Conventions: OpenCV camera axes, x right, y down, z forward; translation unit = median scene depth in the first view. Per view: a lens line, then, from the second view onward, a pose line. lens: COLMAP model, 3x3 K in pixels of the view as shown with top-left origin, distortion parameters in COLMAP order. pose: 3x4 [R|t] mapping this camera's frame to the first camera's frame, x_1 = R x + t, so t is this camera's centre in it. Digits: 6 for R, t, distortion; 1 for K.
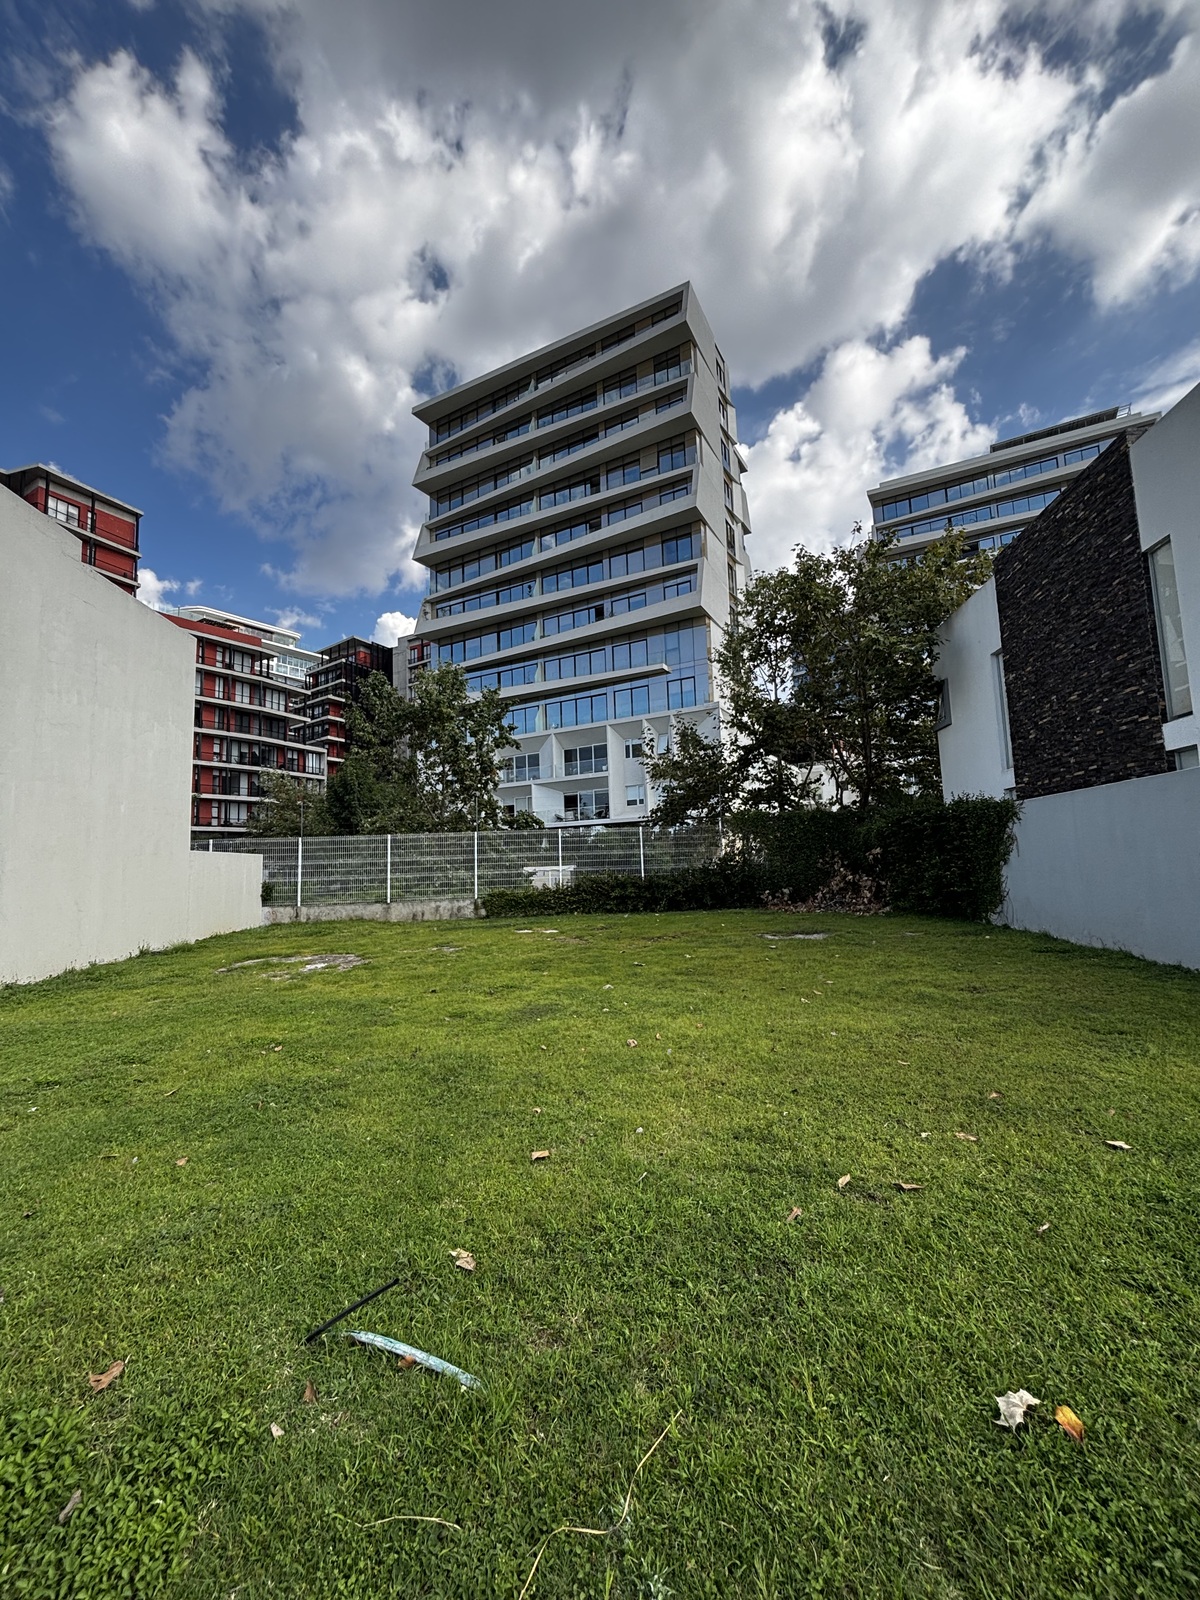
lens RADIAL K [[648.1, 0, 603.4], [0, 648.1, 805.5], [0, 0, 1]] dist [-0.002218, -0.000418]
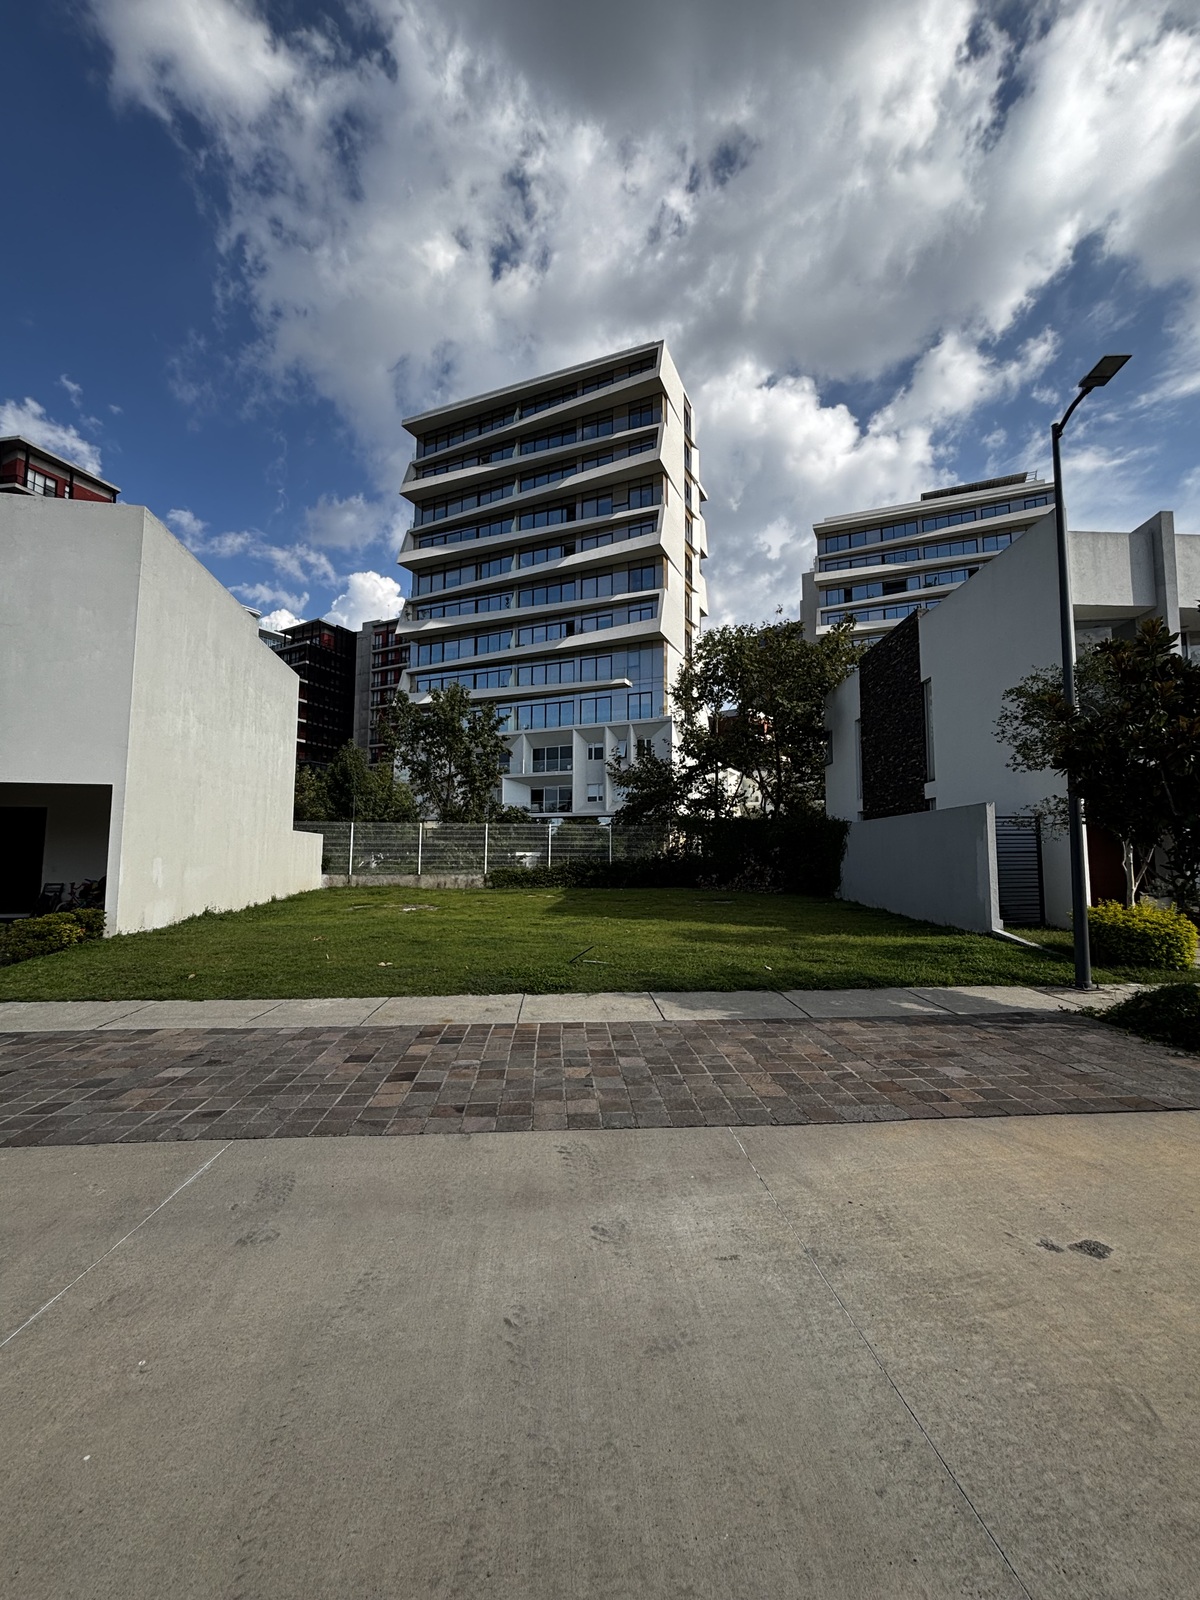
lens RADIAL K [[648.1, 0, 602.5], [0, 648.1, 811.7], [0, 0, 1]] dist [-0.002218, -0.000418]
pose [[0.995865, 0.043199, 0.079923, -0.026868], [-0.045287, 0.998674, 0.024489, -0.010602], [-0.078759, -0.028008, 0.996500, -0.134079]]
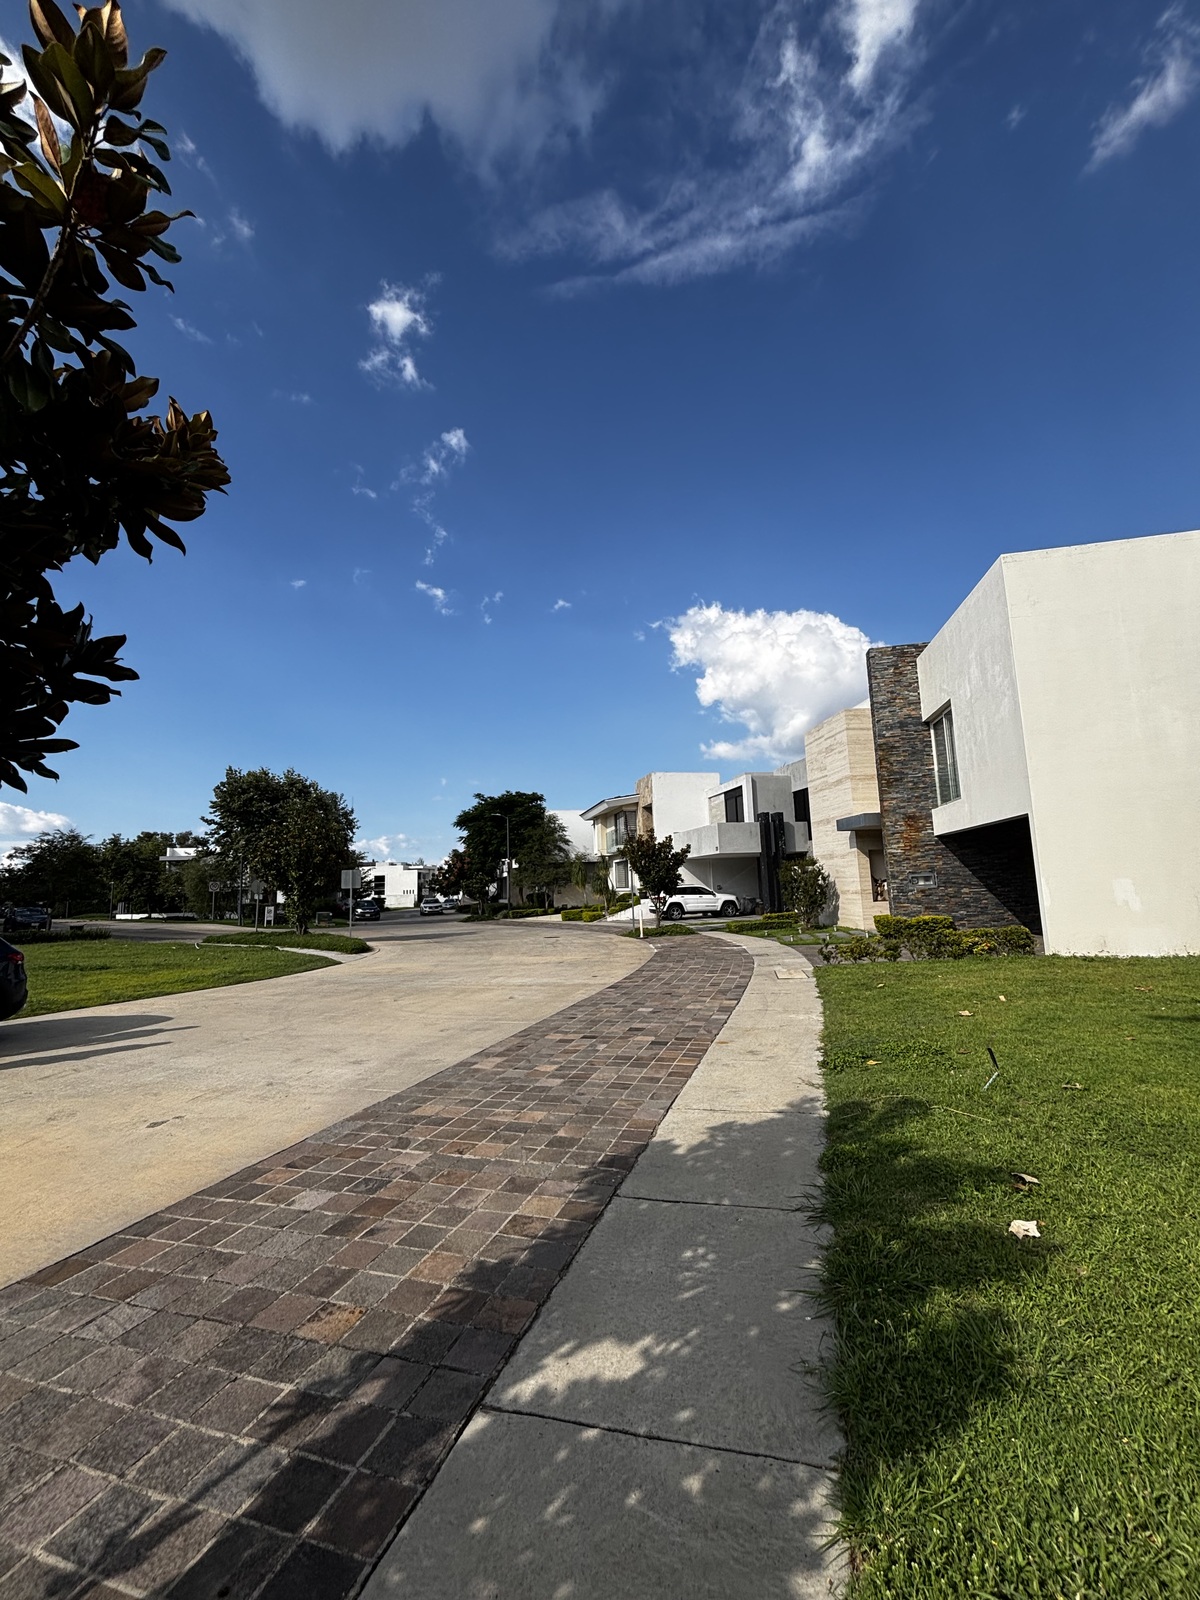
lens RADIAL K [[648.1, 0, 600.4], [0, 648.1, 787.6], [0, 0, 1]] dist [-0.002218, -0.000418]
pose [[-0.300682, -0.105740, -0.947844, 0.103283], [0.132315, 0.979599, -0.151257, -0.000746], [0.944501, -0.170894, -0.280557, 0.021861]]
